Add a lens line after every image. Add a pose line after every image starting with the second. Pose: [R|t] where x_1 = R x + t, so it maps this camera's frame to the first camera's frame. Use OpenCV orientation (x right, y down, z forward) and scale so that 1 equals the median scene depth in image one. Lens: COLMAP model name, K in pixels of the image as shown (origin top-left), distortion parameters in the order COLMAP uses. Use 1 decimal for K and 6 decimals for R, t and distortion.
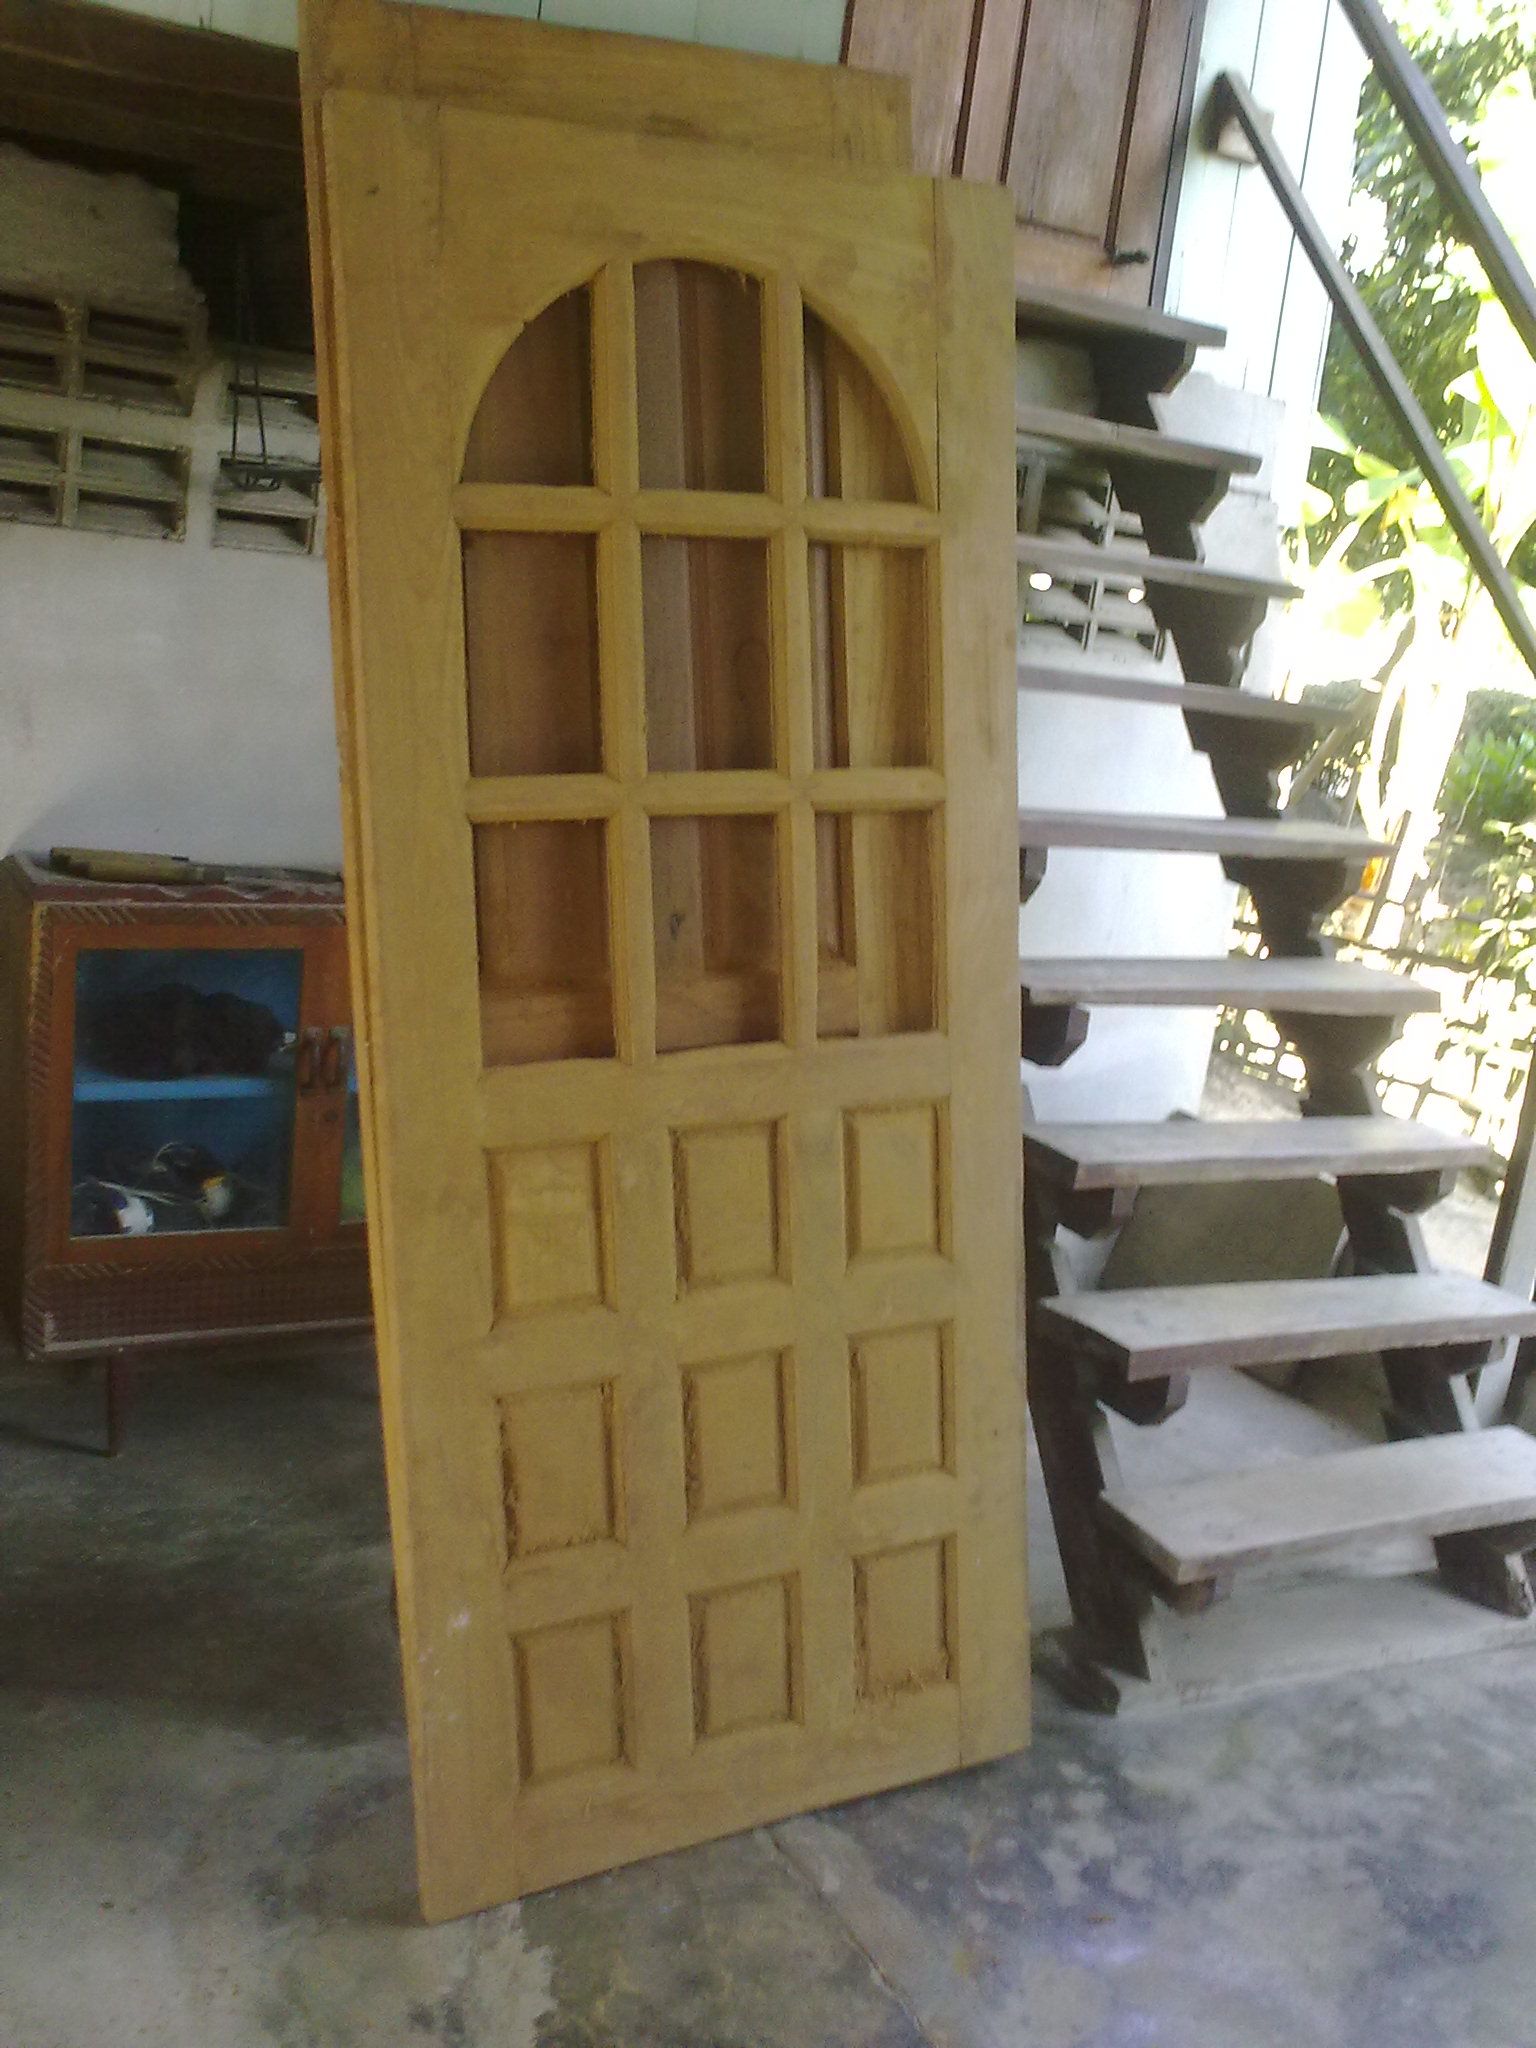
lens RADIAL K [[1812.9, 0, 762.2], [0, 1812.9, 1044.1], [0, 0, 1]] dist [-0.069808, 0.079968]
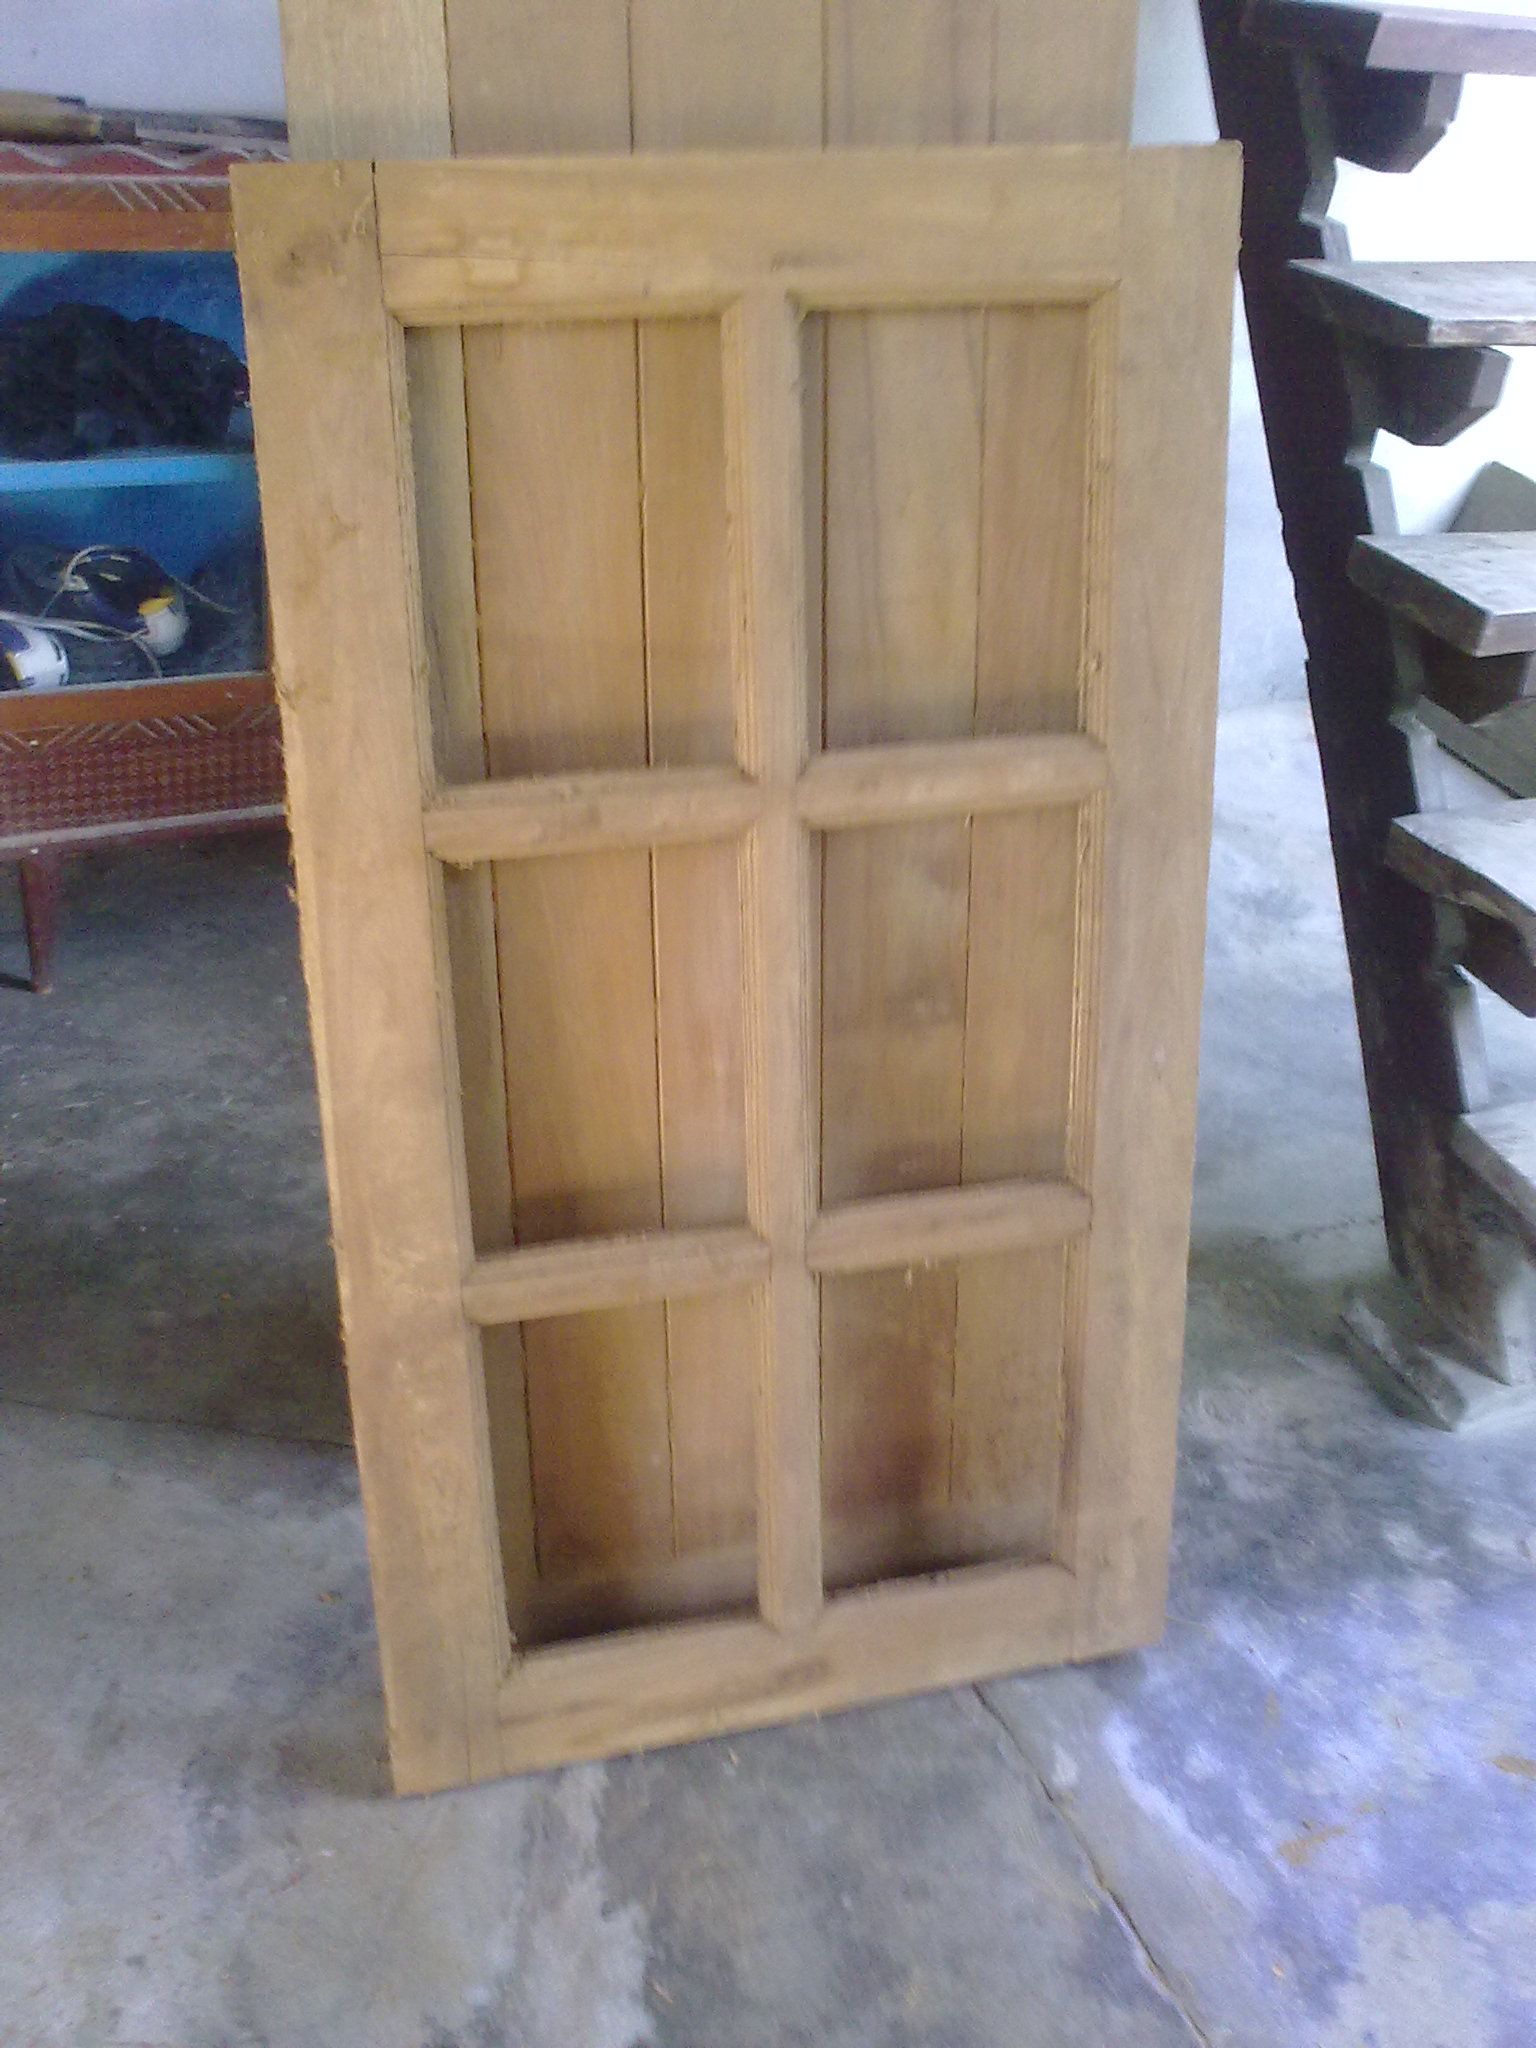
lens RADIAL K [[2127.6, 0, 671.9], [0, 2127.6, 1024.6], [0, 0, 1]] dist [-0.047205, -0.004244]
pose [[0.994750, 0.033242, -0.096786, -0.029037], [-0.002160, 0.952381, 0.304904, -0.020650], [0.102312, -0.303094, 0.947452, 0.243453]]
